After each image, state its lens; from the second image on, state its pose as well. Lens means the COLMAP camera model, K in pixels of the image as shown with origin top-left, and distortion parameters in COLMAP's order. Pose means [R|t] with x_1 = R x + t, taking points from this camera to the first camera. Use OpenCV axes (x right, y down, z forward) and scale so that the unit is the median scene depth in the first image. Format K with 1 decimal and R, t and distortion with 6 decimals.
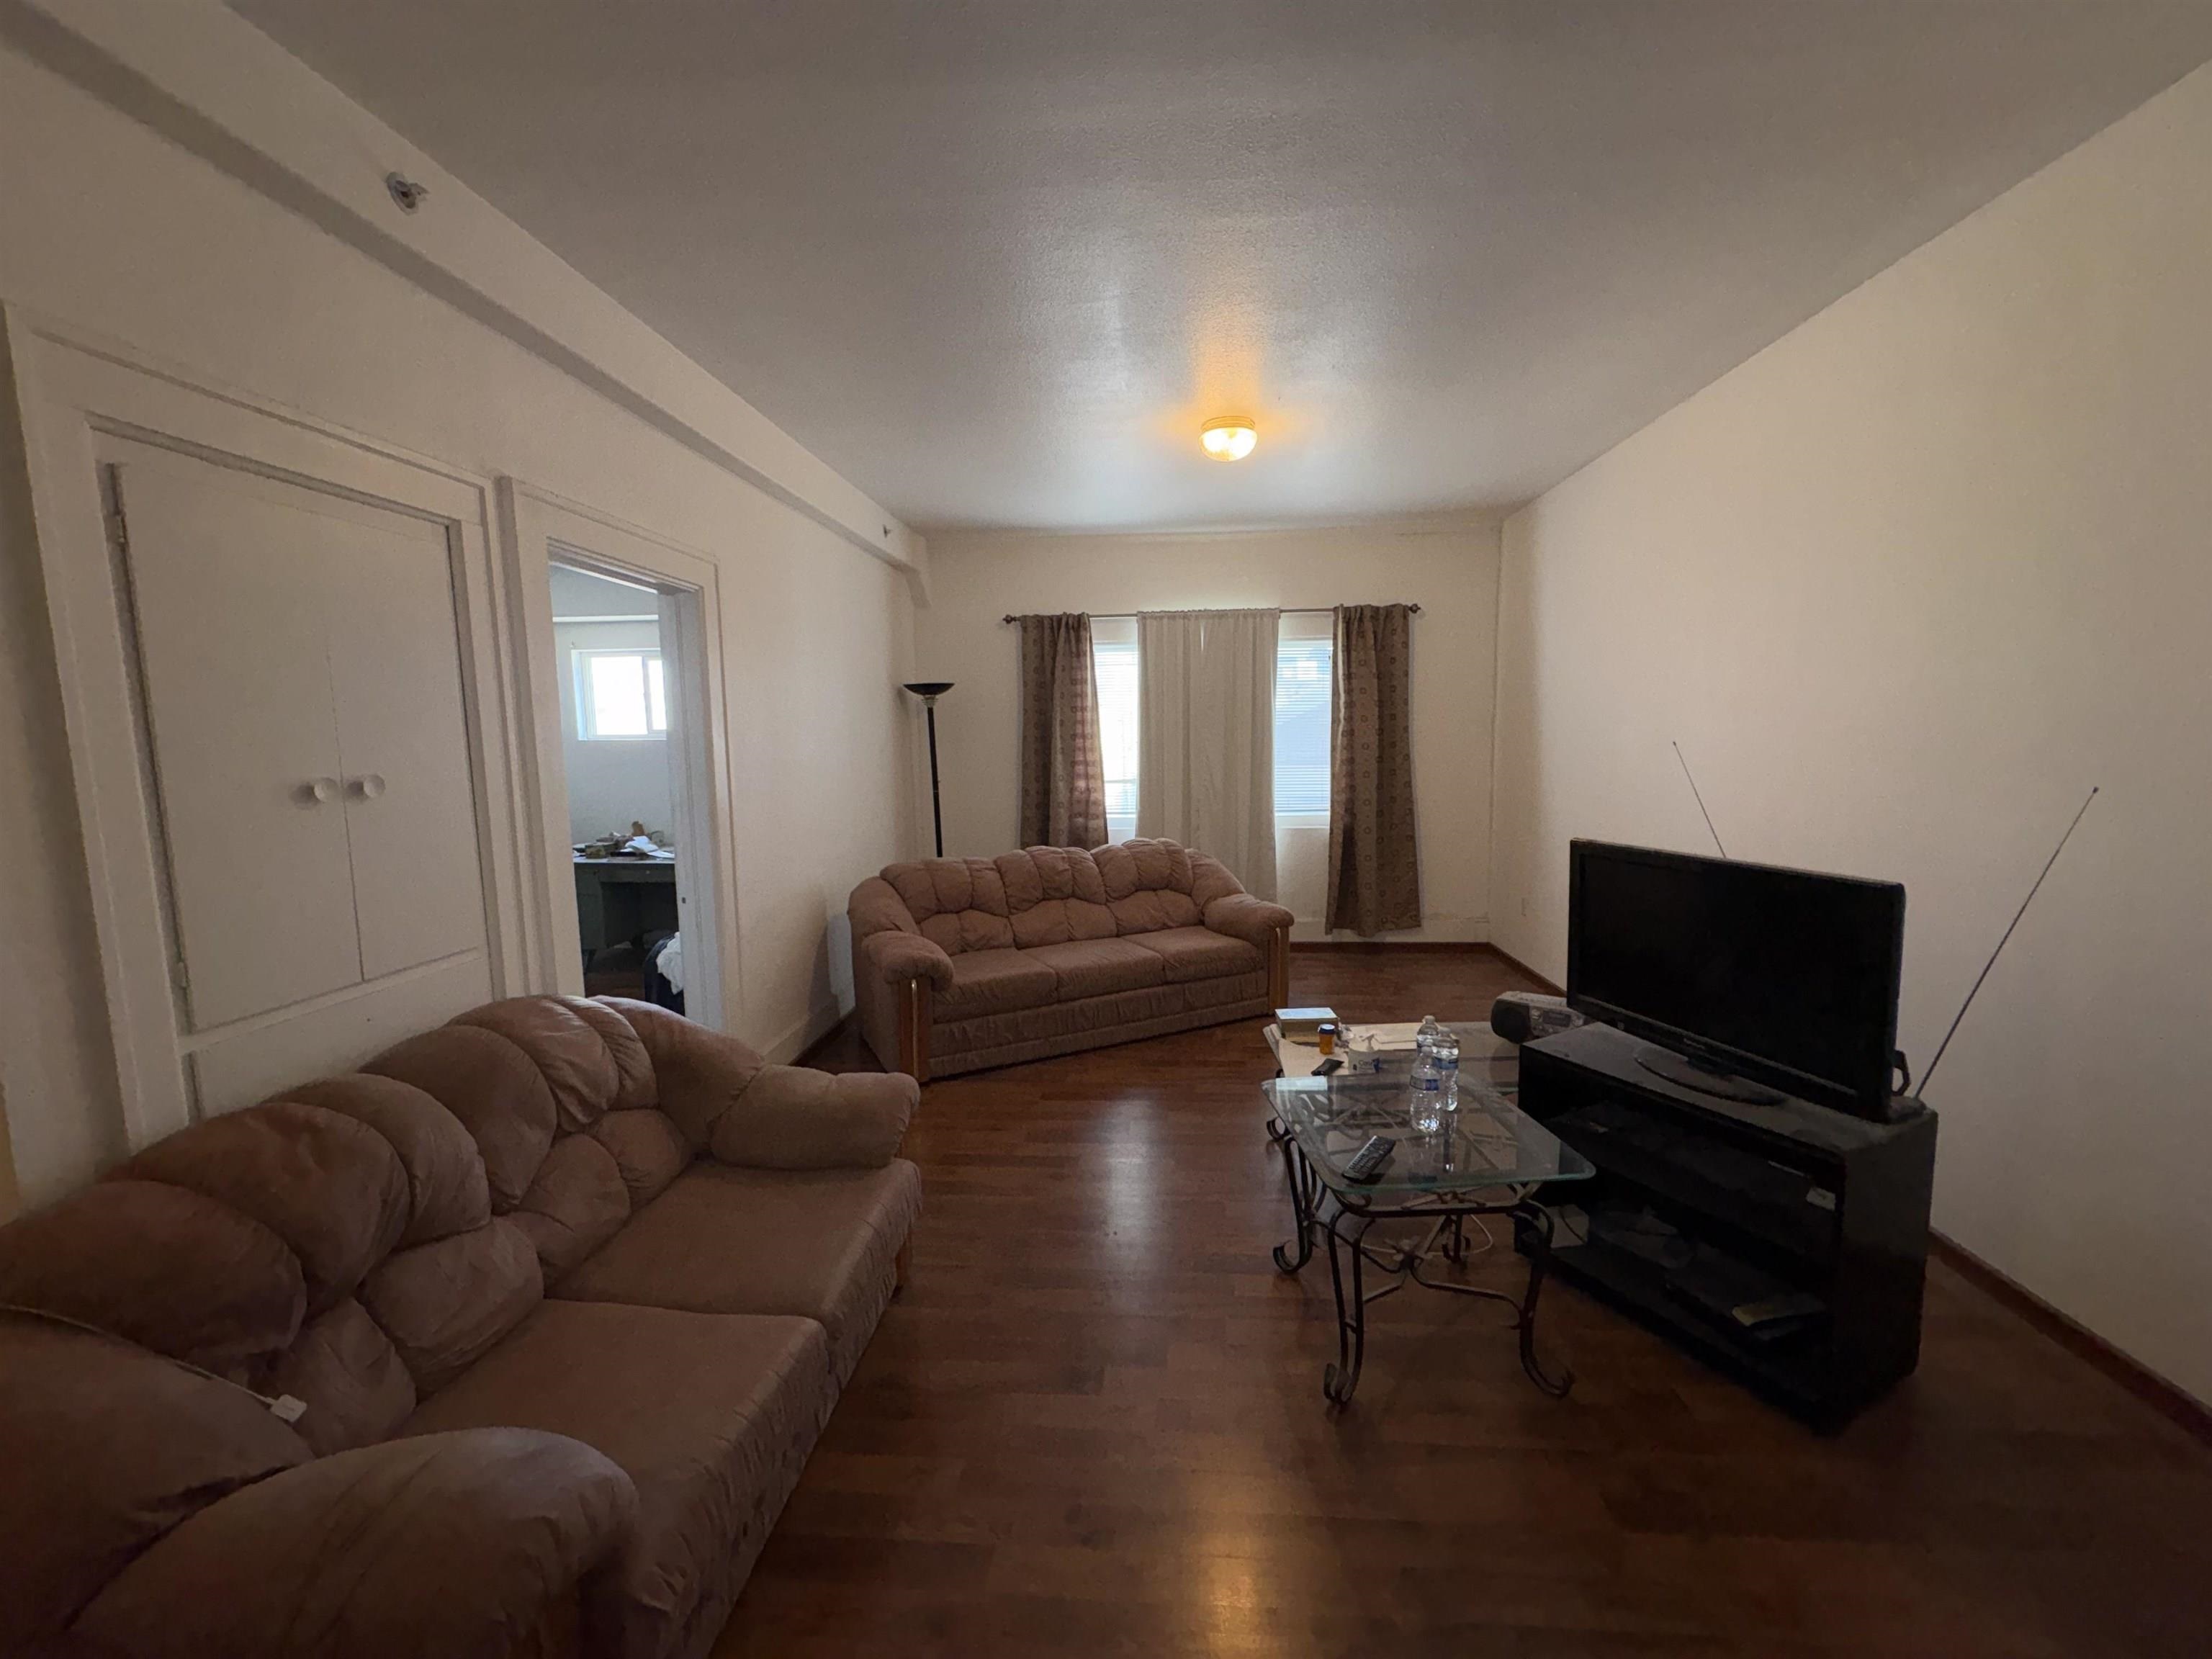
lens RADIAL K [[874.9, 0, 1106.0], [0, 874.9, 829.5], [0, 0, 1]] dist [0.000706, 0.000486]
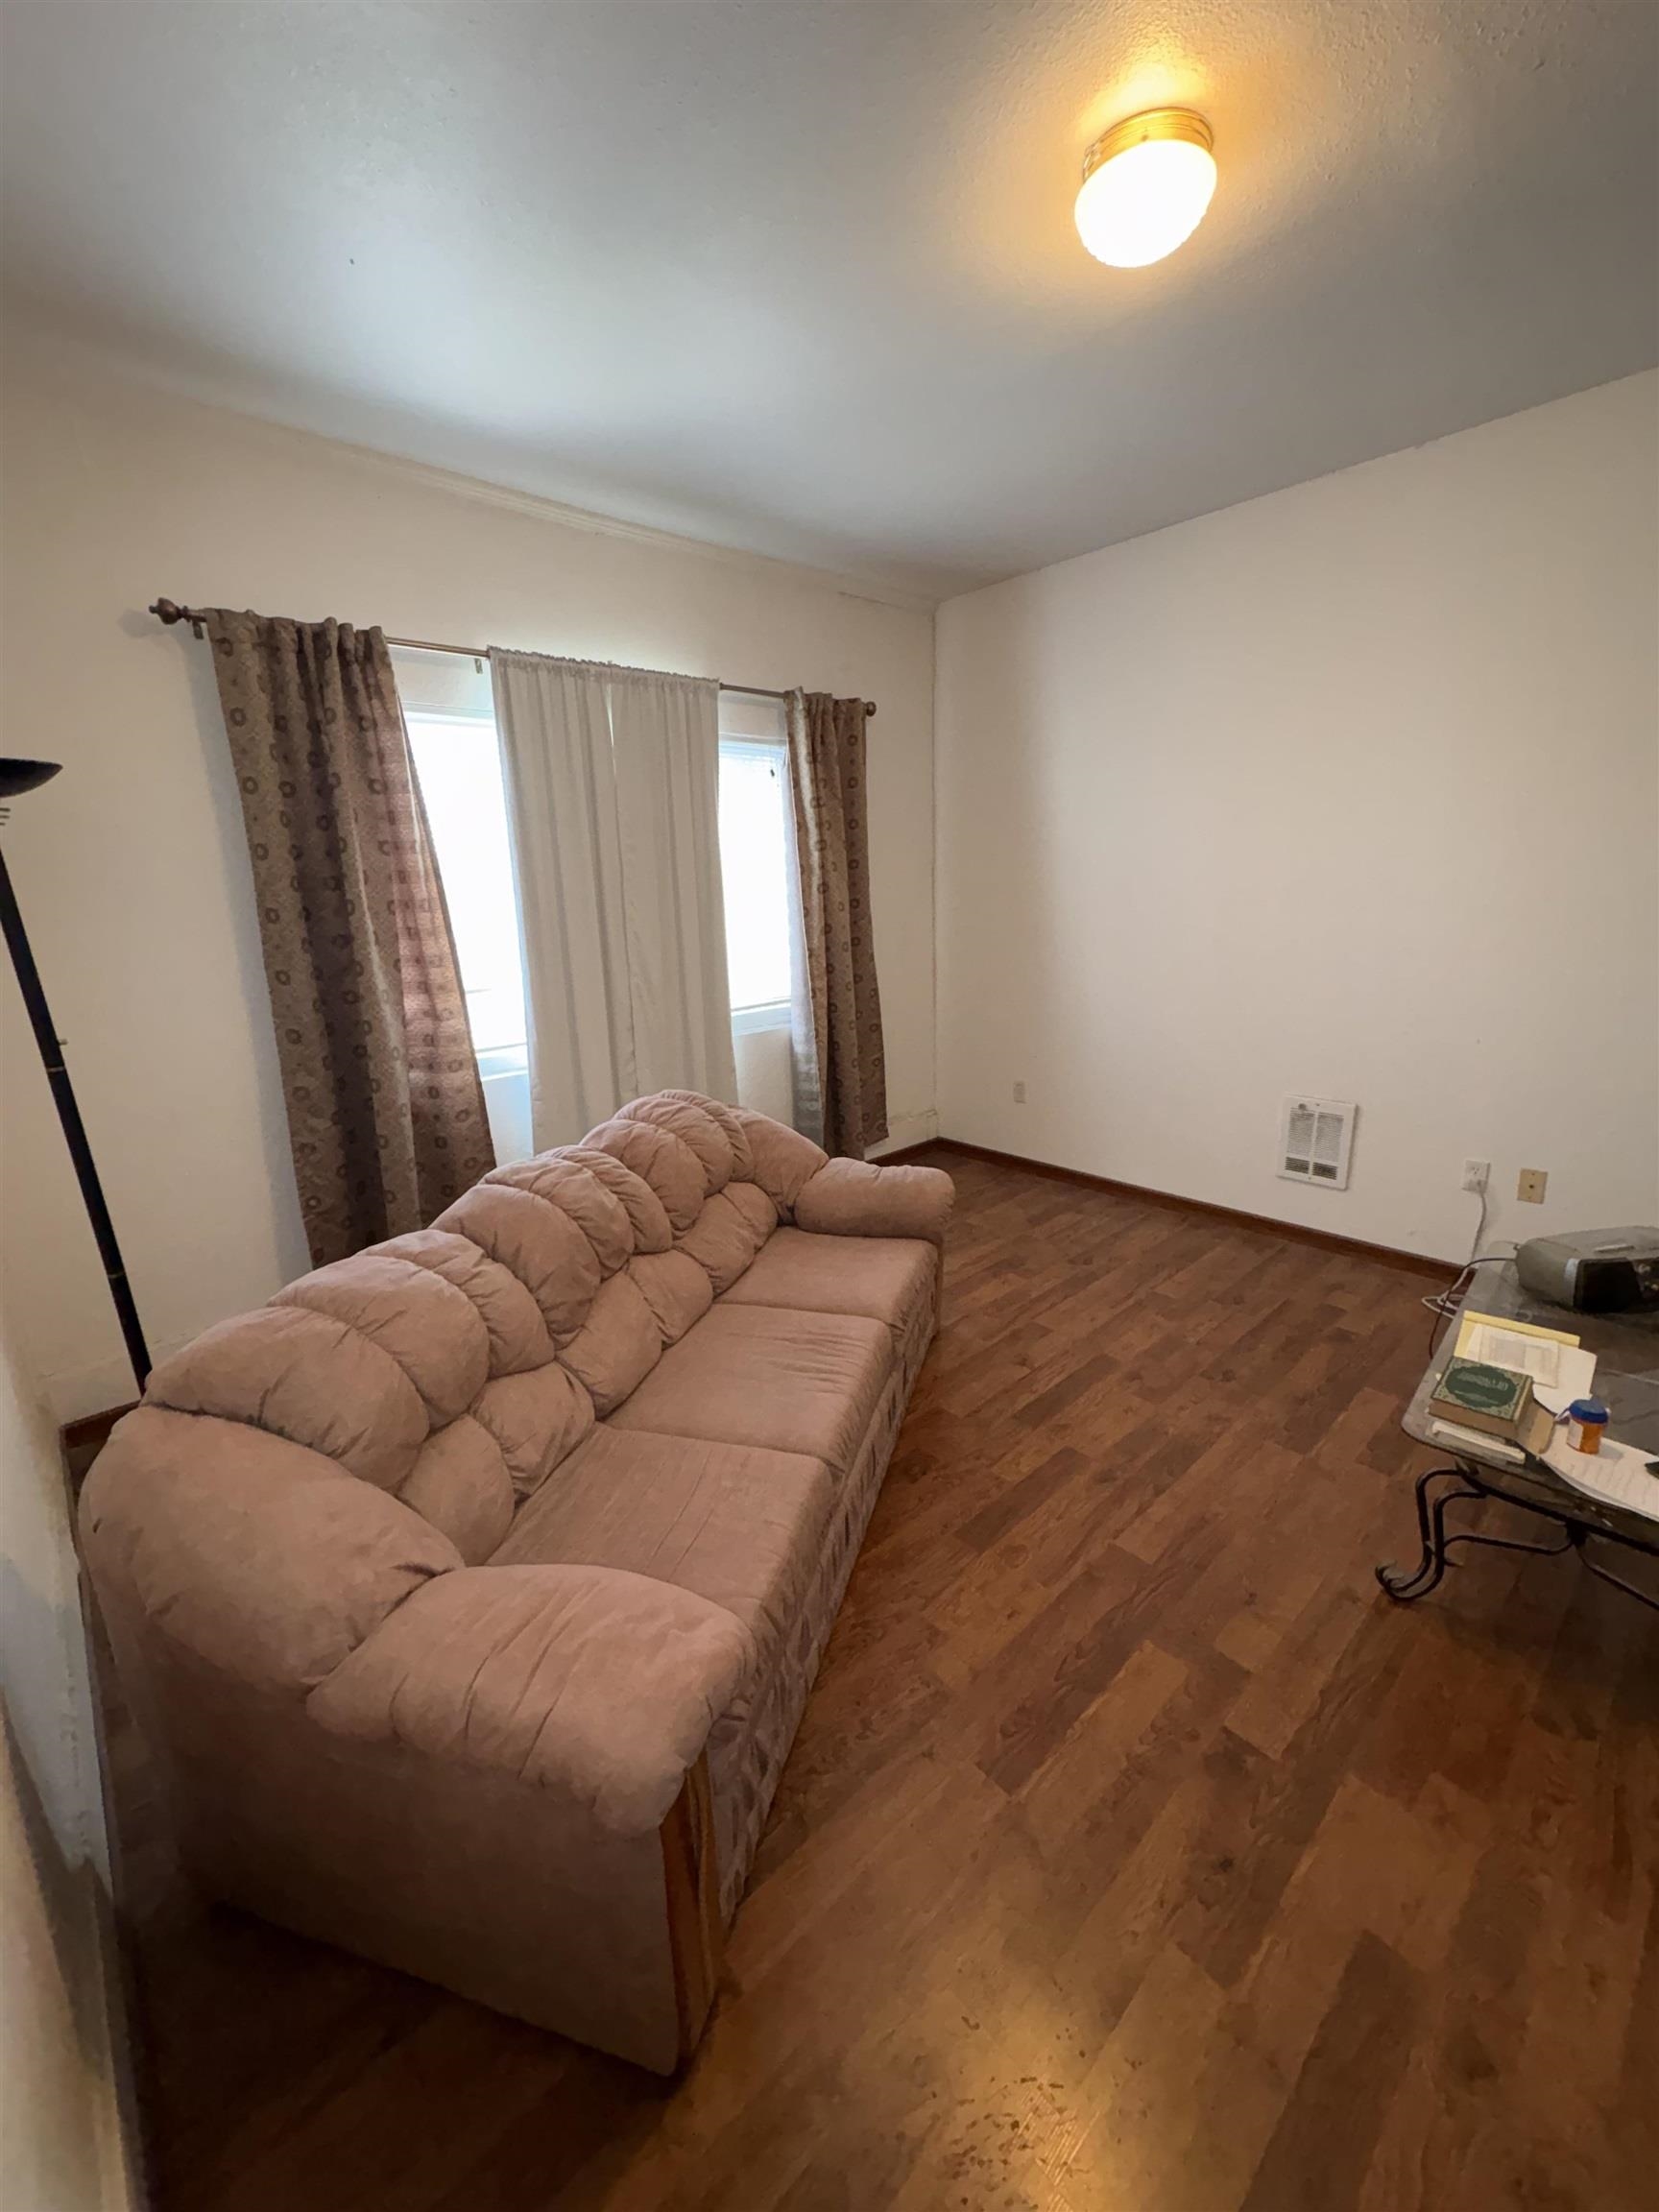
lens RADIAL K [[874.9, 0, 831.2], [0, 874.9, 1102.9], [0, 0, 1]] dist [0.000706, 0.000486]
pose [[0.686311, -0.190076, 0.702032, -0.233689], [0.103284, 0.980935, 0.164618, -0.056750], [-0.719938, -0.040470, 0.692858, 0.510794]]
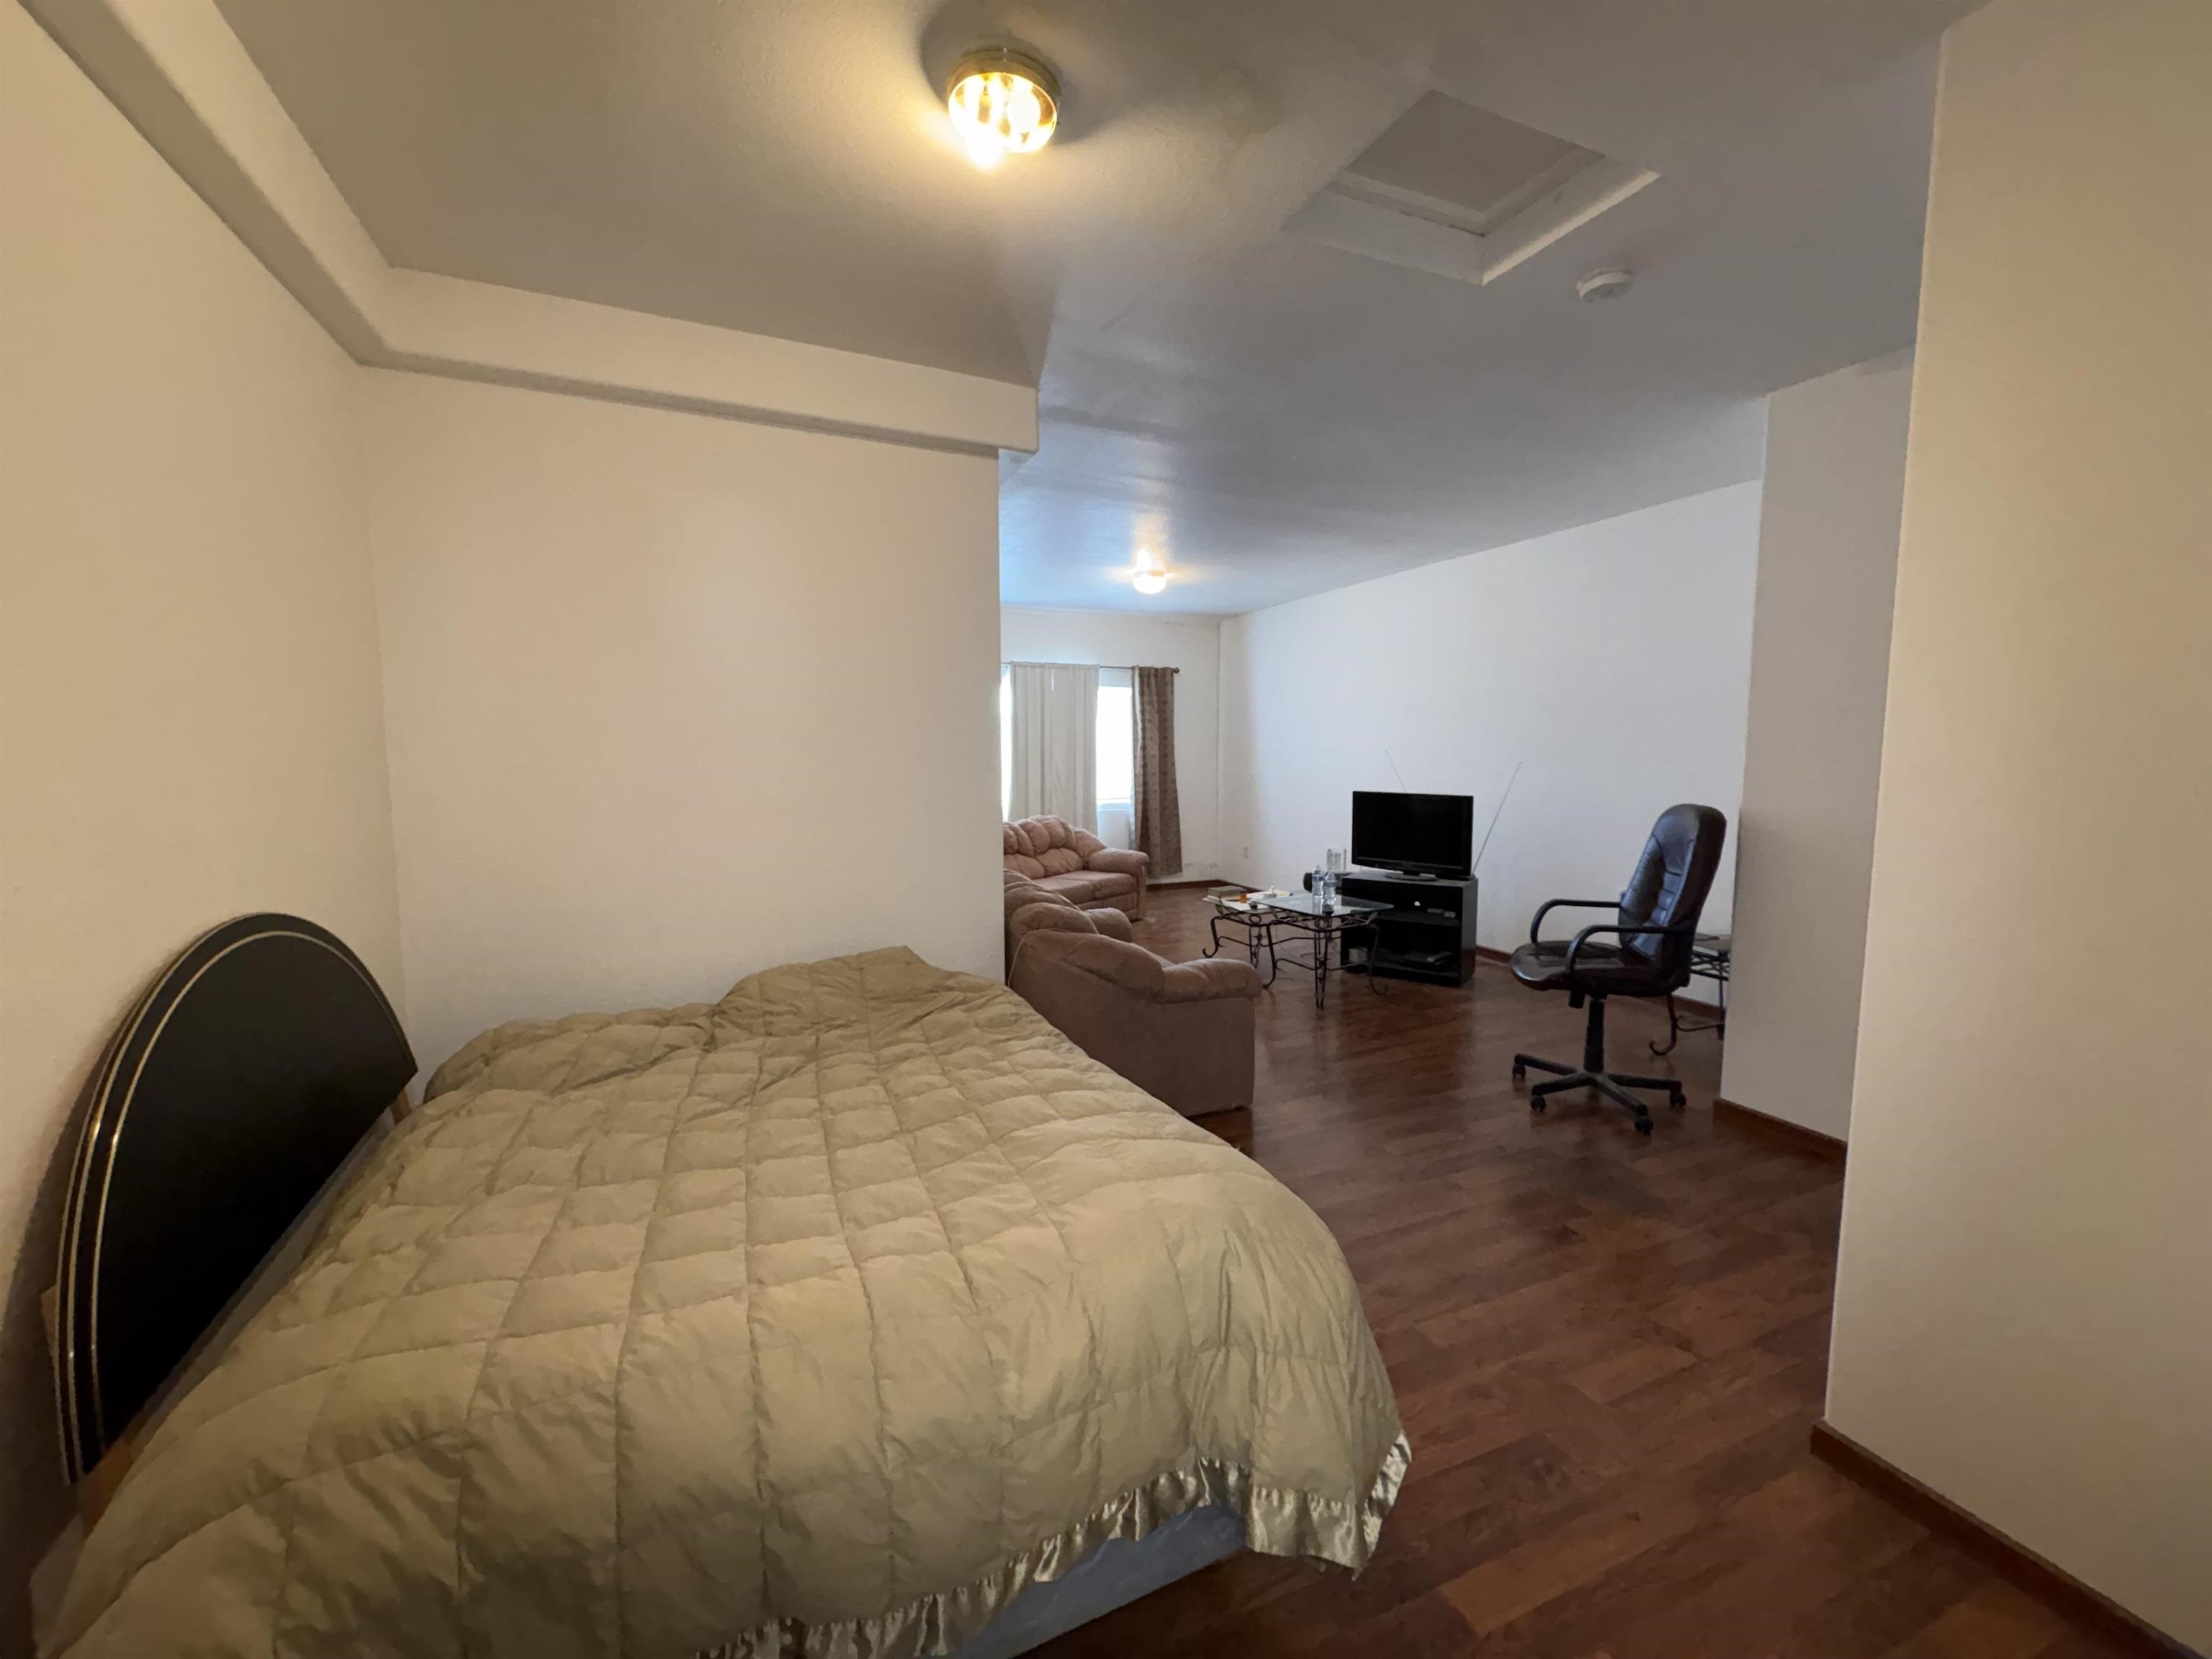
lens RADIAL K [[874.9, 0, 1106.0], [0, 874.9, 829.5], [0, 0, 1]] dist [0.000706, 0.000486]
pose [[0.884284, -0.028169, 0.466099, -0.510375], [0.039273, 0.999129, -0.014124, 0.054297], [-0.465295, 0.030795, 0.884620, -0.340119]]
